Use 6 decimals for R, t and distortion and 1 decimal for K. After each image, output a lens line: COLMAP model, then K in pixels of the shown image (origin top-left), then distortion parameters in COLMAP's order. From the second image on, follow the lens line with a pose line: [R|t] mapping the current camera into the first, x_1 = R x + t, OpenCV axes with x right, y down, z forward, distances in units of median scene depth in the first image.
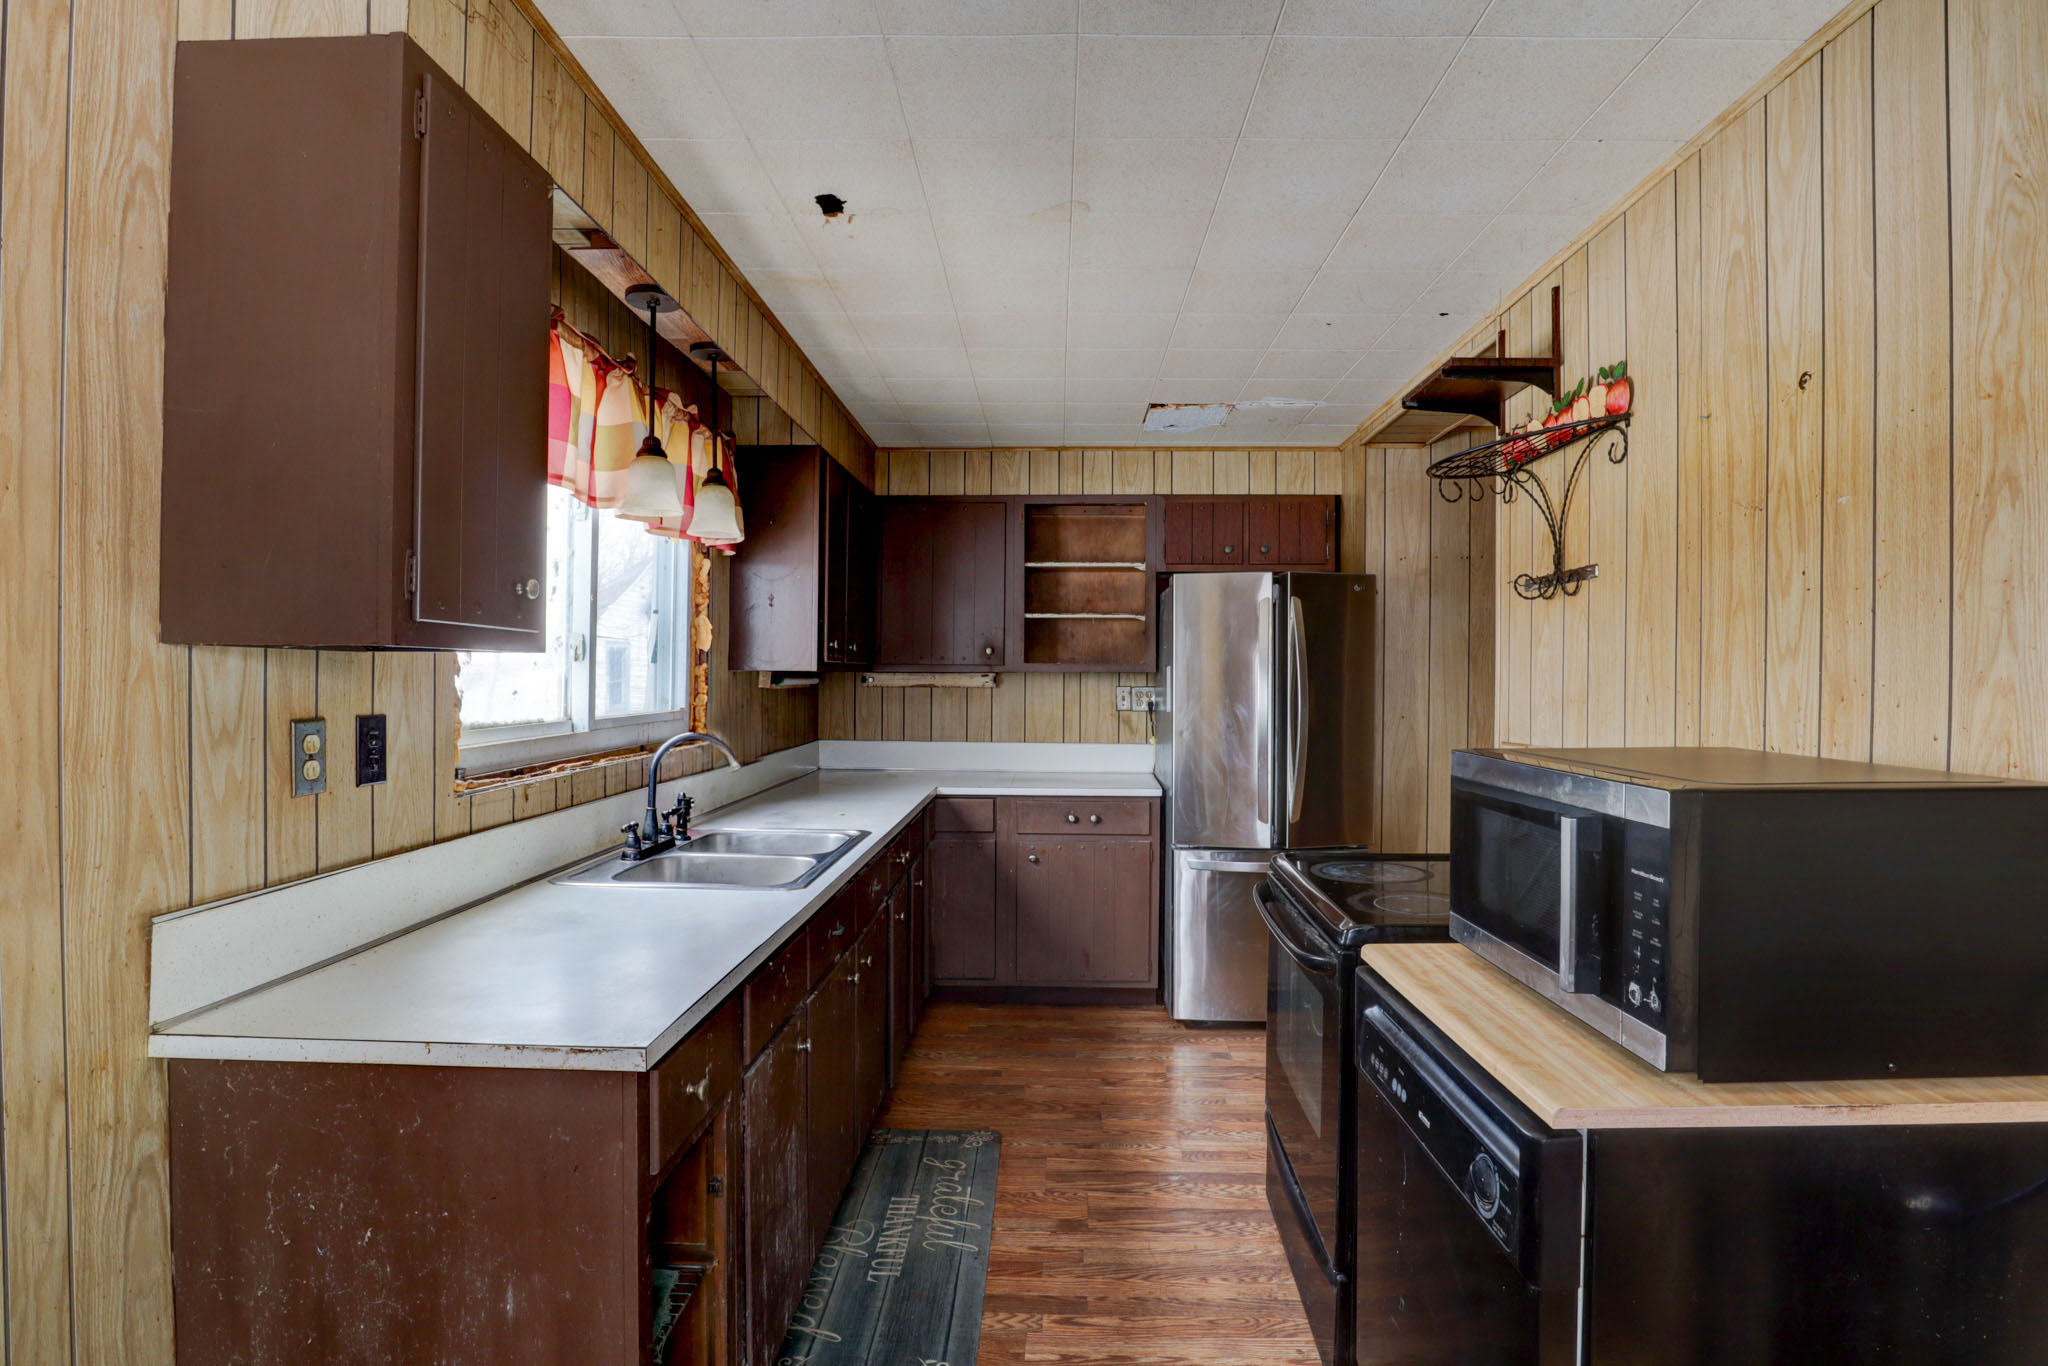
lens RADIAL K [[1029.4, 0, 1040.0], [0, 1029.4, 686.3], [0, 0, 1]] dist [-0.047667, 0.014150]
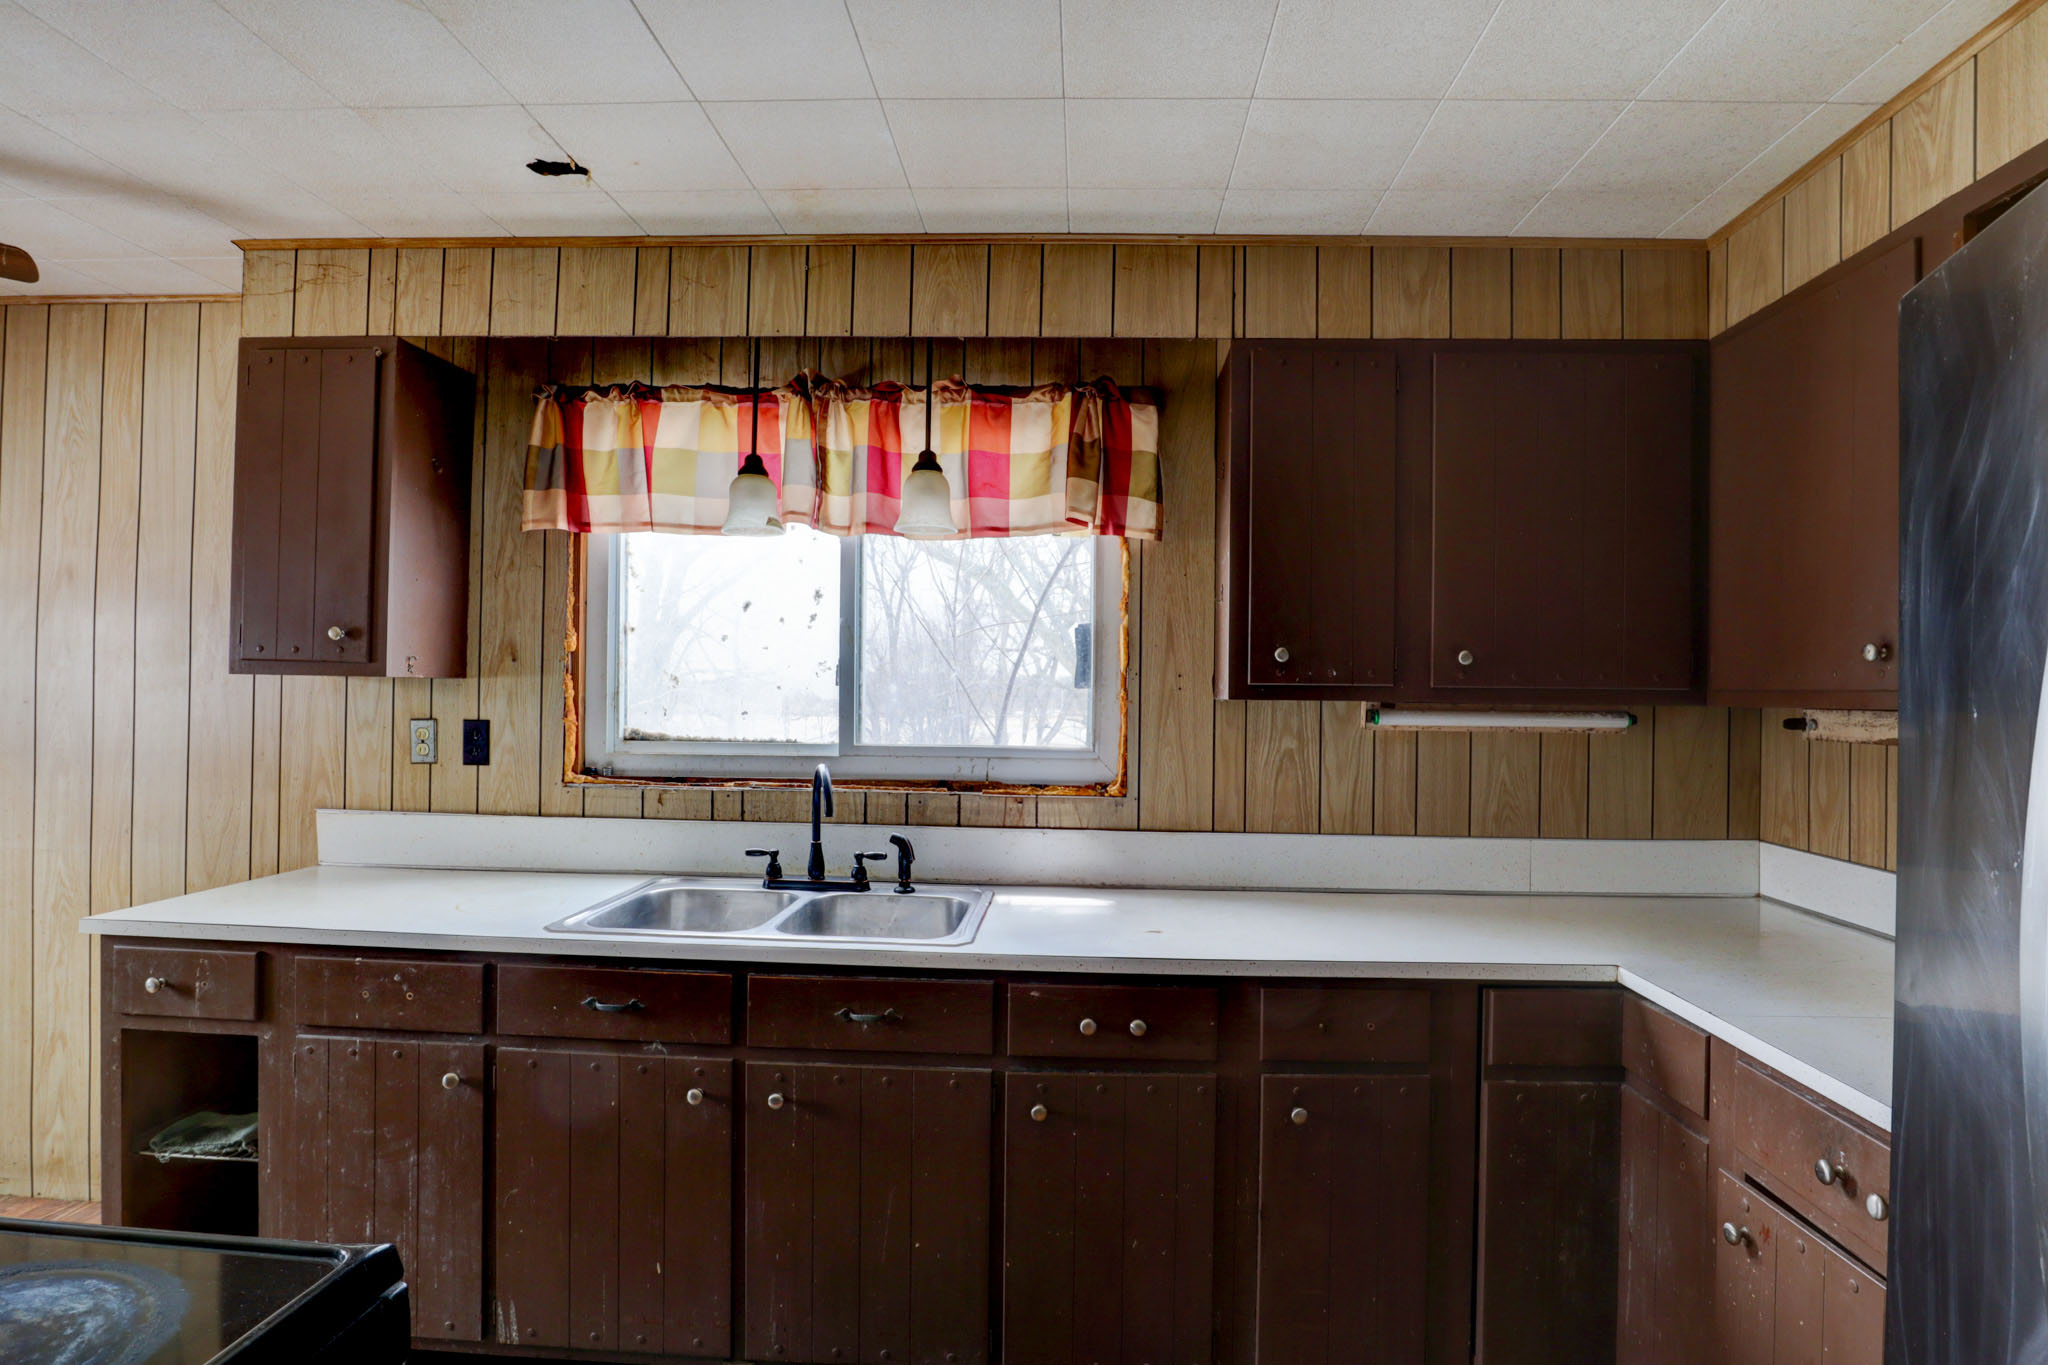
lens RADIAL K [[1029.4, 0, 1040.0], [0, 1029.4, 685.8], [0, 0, 1]] dist [-0.047667, 0.014150]
pose [[-0.030261, -0.013048, -0.999457, 0.563226], [-0.026133, 0.999583, -0.012258, -0.017449], [0.999200, 0.025748, -0.030589, 1.249751]]
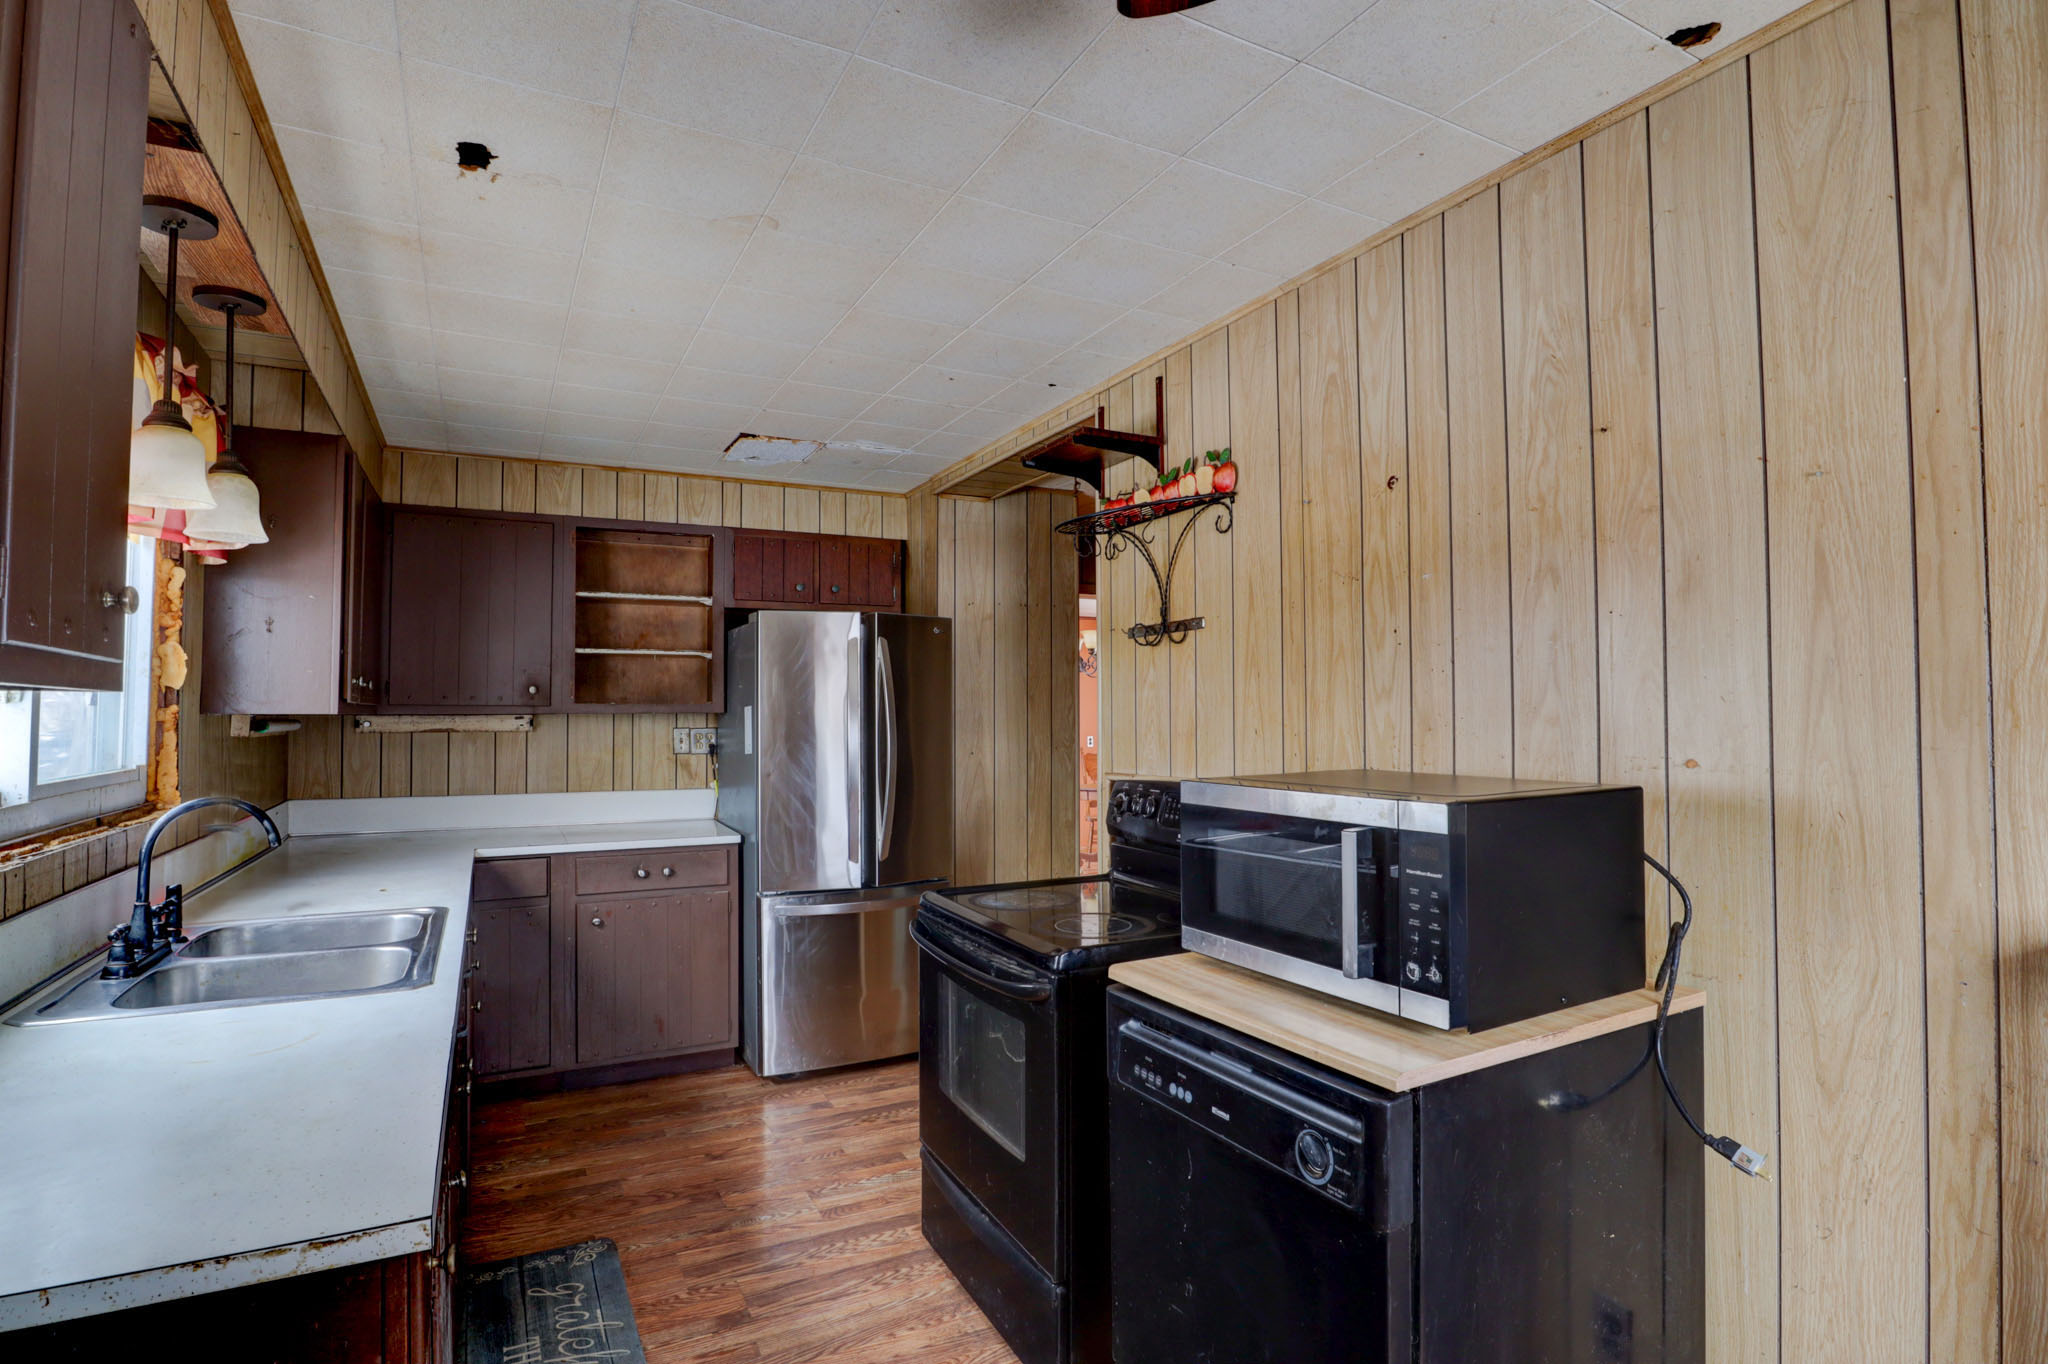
lens RADIAL K [[1029.4, 0, 1040.0], [0, 1029.4, 685.3], [0, 0, 1]] dist [-0.047667, 0.014150]
pose [[0.870366, 0.004415, 0.492386, -0.176212], [0.014465, 0.999299, -0.034530, -0.002997], [-0.492193, 0.037176, 0.869692, 0.055829]]
